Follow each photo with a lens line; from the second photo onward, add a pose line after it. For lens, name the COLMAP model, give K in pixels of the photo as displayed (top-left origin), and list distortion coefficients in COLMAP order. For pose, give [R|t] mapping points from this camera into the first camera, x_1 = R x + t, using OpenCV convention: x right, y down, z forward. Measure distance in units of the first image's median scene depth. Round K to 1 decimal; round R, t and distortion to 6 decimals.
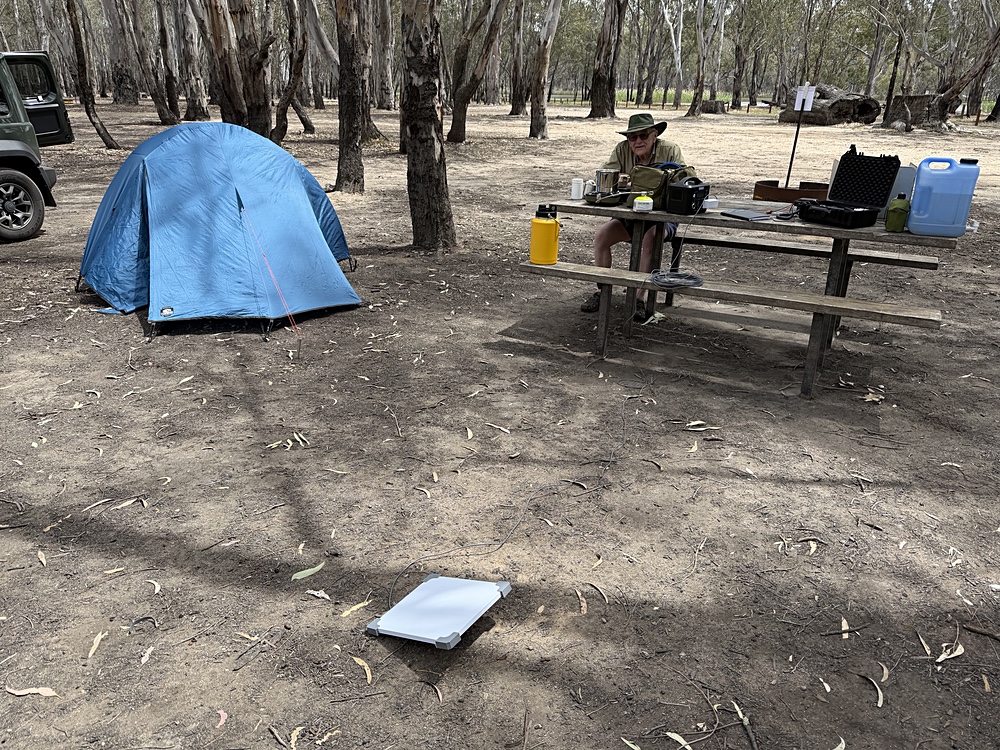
lens RADIAL K [[684.9, 0, 500.0], [0, 684.9, 375.0], [0, 0, 1]] dist [0.001259, -0.031512]
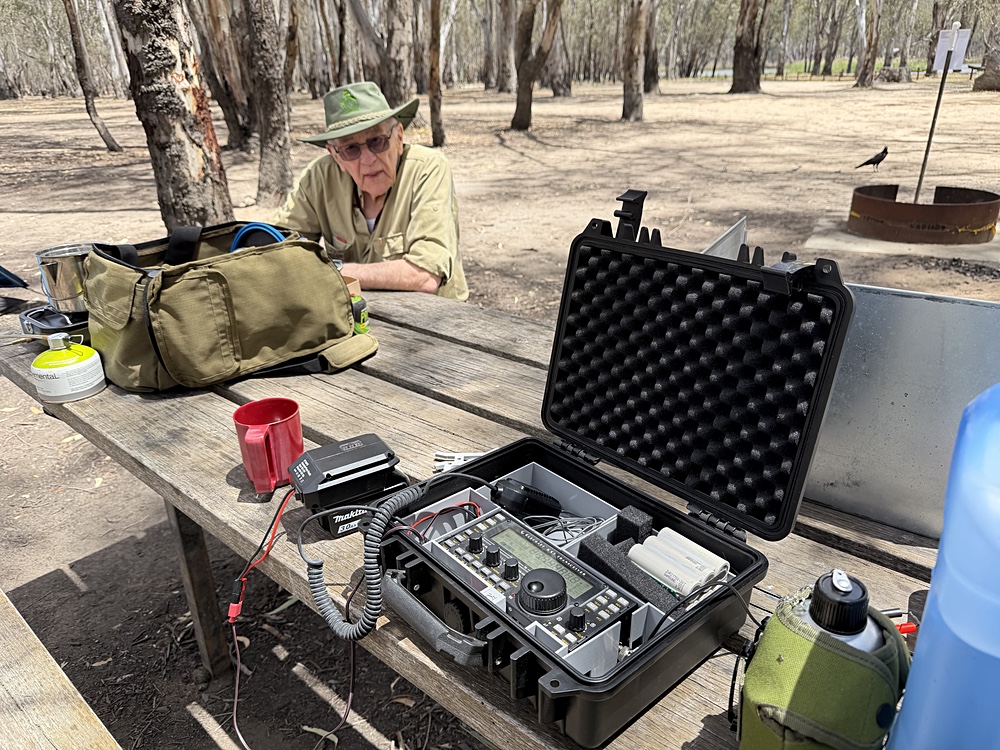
lens RADIAL K [[684.9, 0, 500.0], [0, 684.9, 375.0], [0, 0, 1]] dist [0.001259, -0.031512]
pose [[0.973570, 0.048037, -0.223281, 0.115376], [-0.043049, 0.998704, 0.027155, -0.063107], [0.224296, -0.016826, 0.974376, 0.176802]]
